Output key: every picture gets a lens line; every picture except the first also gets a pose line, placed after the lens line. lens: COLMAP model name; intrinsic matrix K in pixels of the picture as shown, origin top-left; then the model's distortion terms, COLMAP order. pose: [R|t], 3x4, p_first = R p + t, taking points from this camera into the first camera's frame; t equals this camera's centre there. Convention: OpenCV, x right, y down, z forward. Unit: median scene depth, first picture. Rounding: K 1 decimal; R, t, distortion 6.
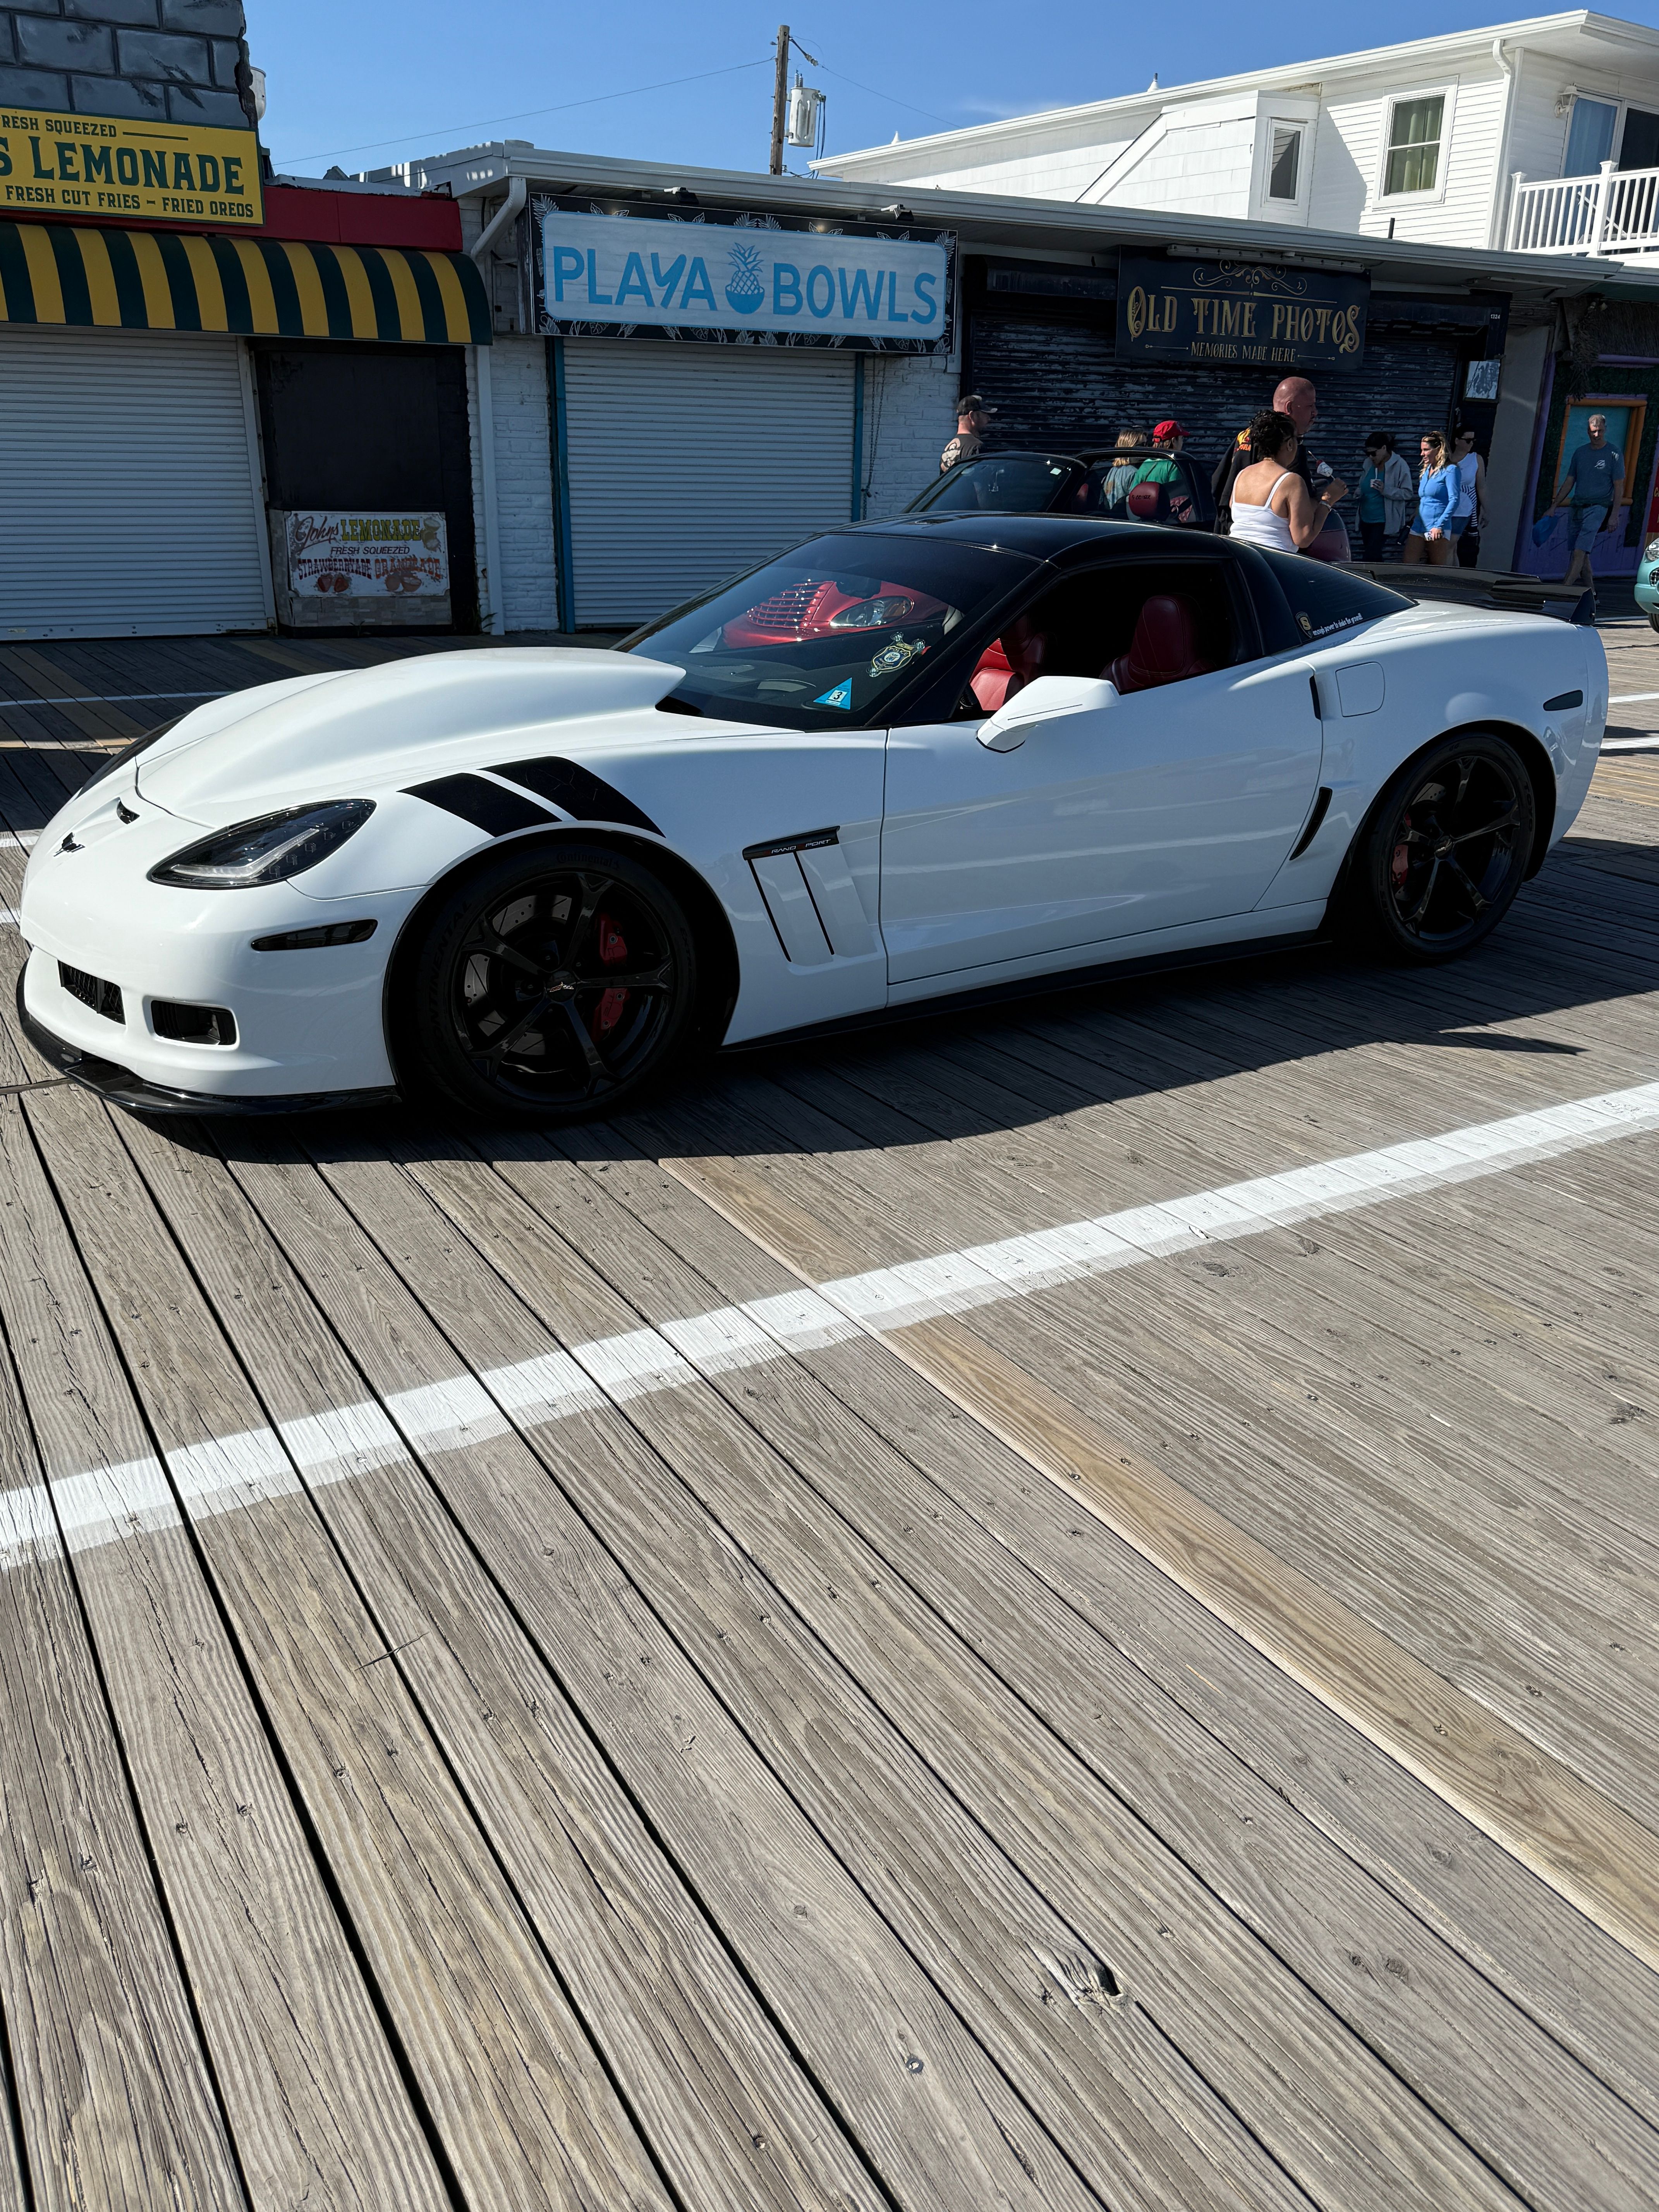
lens RADIAL K [[1709.4, 0, 826.5], [0, 1709.4, 1114.9], [0, 0, 1]] dist [0.041733, -0.044968]
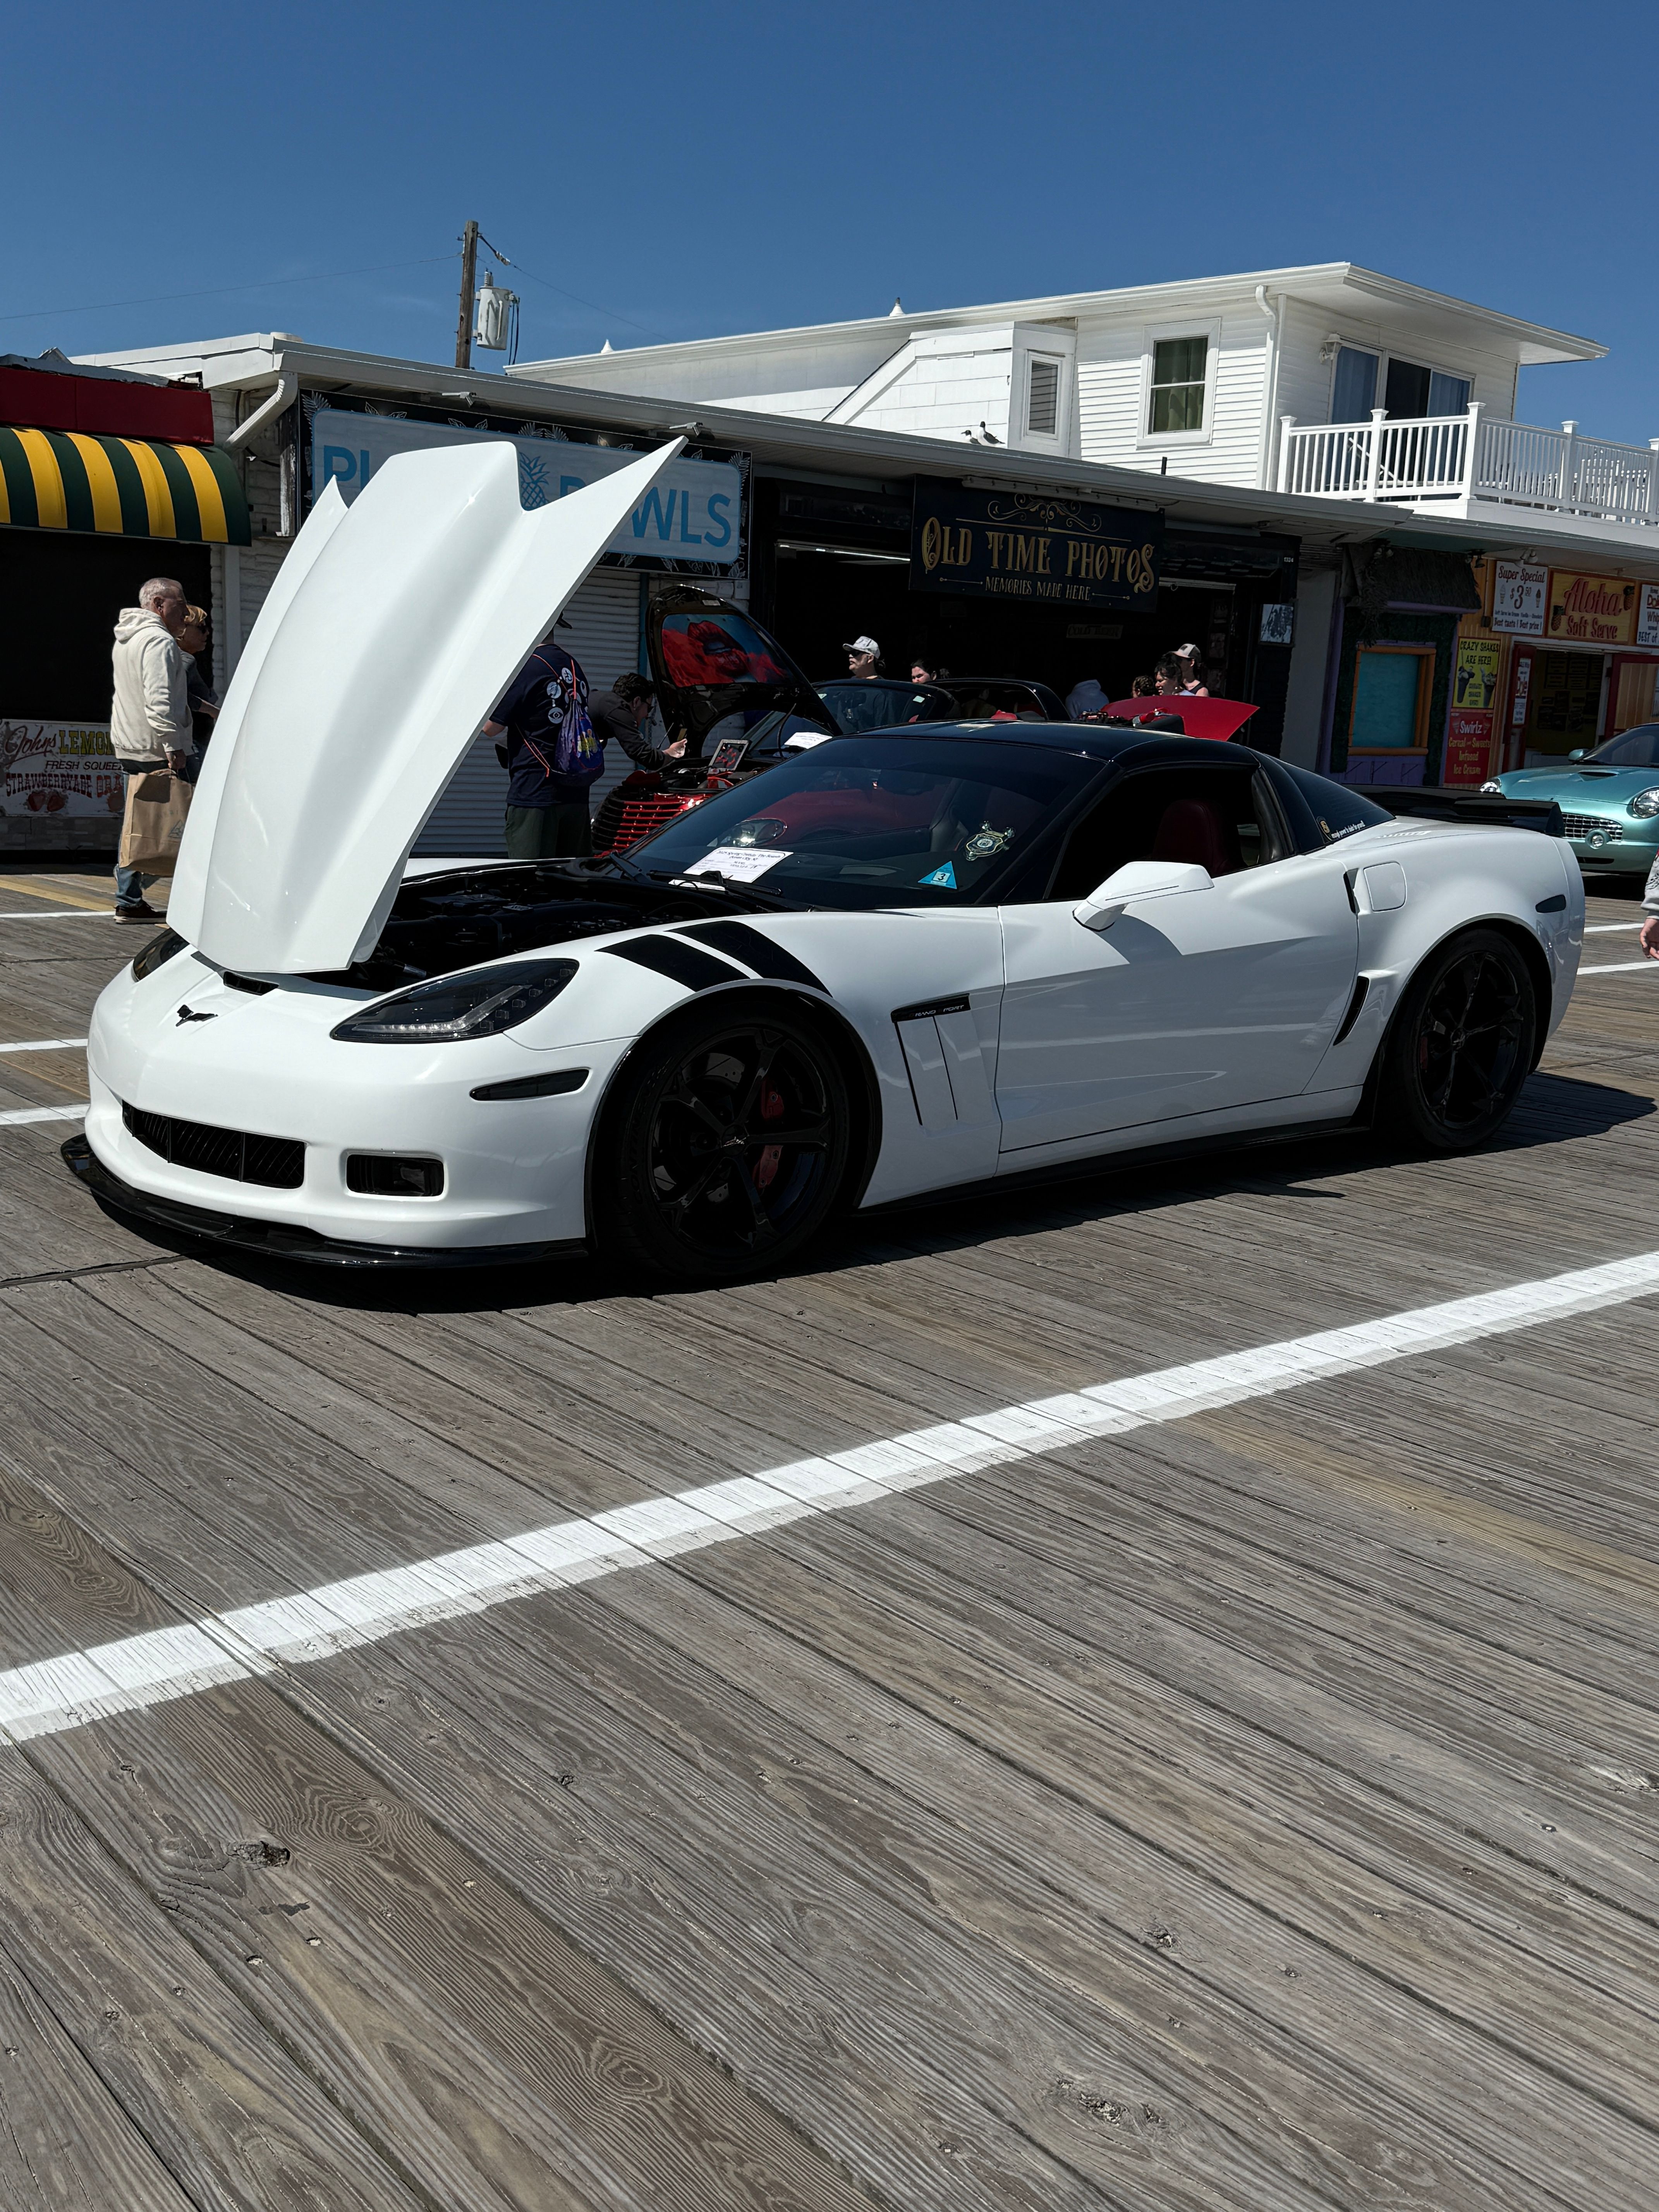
lens RADIAL K [[2097.8, 0, 823.5], [0, 2097.8, 1102.9], [0, 0, 1]] dist [0.110071, 0.000000]
pose [[0.986434, -0.006390, 0.164036, -0.265888], [0.034827, 0.984642, -0.171077, 0.101155], [-0.160424, 0.174469, 0.971506, -0.192501]]
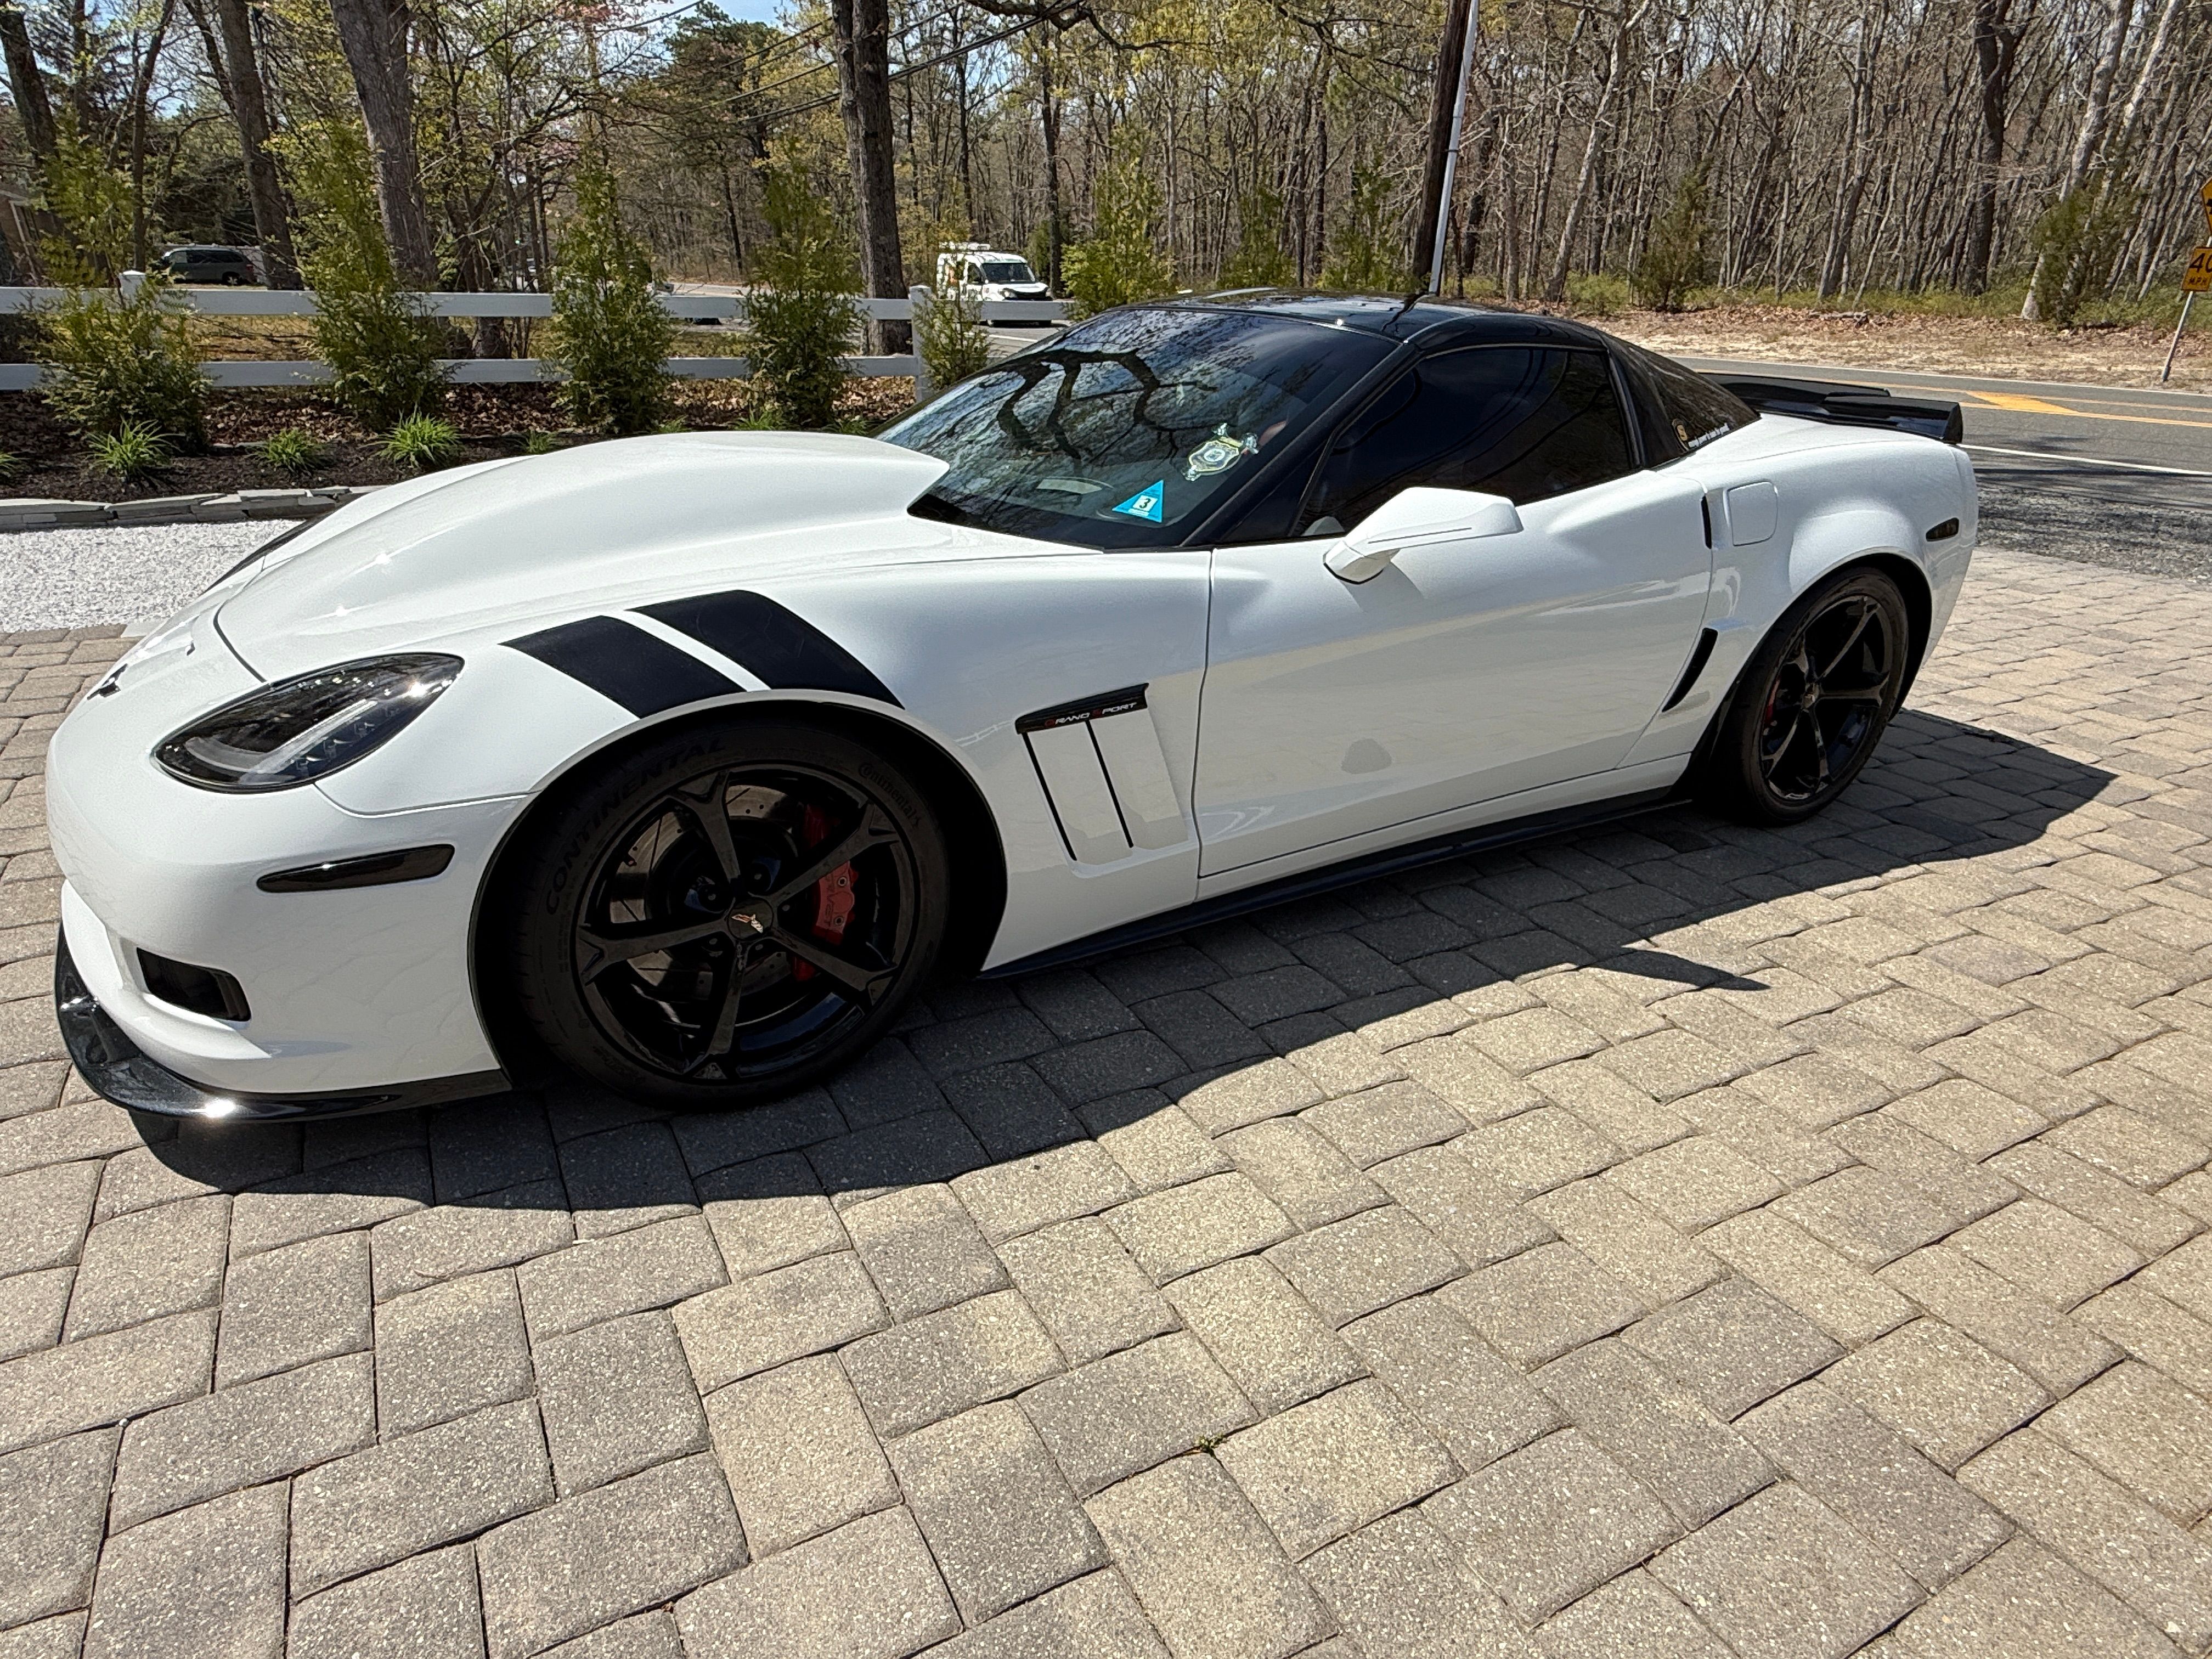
lens RADIAL K [[1310.2, 0, 1099.1], [0, 1310.2, 838.2], [0, 0, 1]] dist [-0.020214, 0.003631]
pose [[0.999474, 0.025153, 0.020461, -0.021632], [-0.025838, 0.999091, 0.033896, -0.112197], [-0.019590, -0.034407, 0.999216, 0.401627]]
